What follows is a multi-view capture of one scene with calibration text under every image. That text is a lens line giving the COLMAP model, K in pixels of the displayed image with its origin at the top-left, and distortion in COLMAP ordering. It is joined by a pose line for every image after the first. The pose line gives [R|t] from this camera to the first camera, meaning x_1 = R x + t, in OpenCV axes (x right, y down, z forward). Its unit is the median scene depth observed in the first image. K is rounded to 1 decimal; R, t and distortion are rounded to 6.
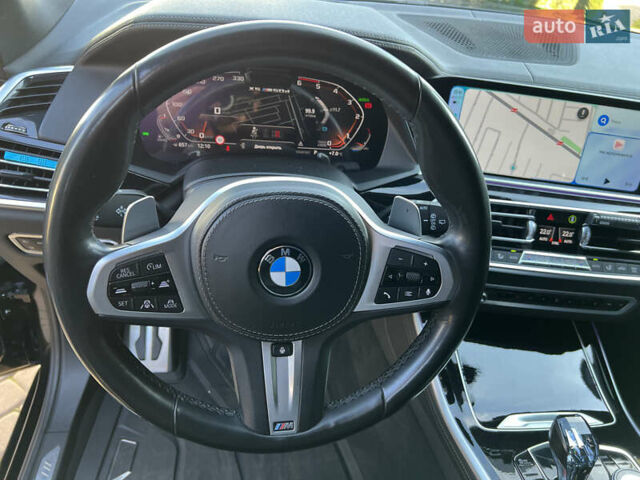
lens RADIAL K [[497.6, 0, 328.3], [0, 497.6, 240.4], [0, 0, 1]] dist [-0.014525, 0.008979]
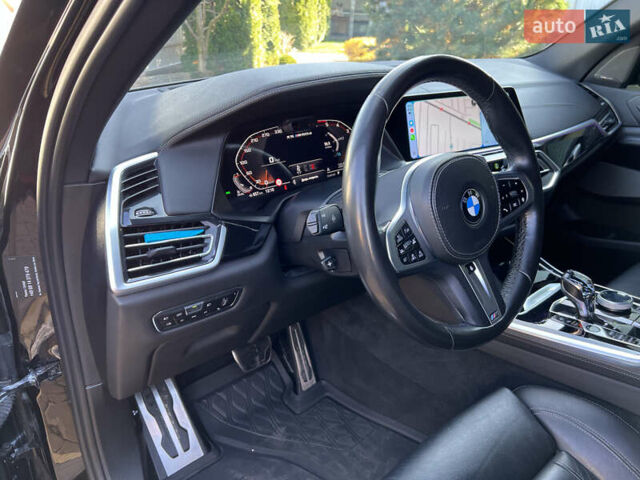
lens RADIAL K [[497.6, 0, 328.3], [0, 497.6, 240.4], [0, 0, 1]] dist [-0.014525, 0.008979]
pose [[0.825872, -0.333507, 0.454652, -0.720246], [0.395796, 0.917177, -0.046172, 0.032812], [-0.401598, 0.218082, 0.889472, -0.102423]]
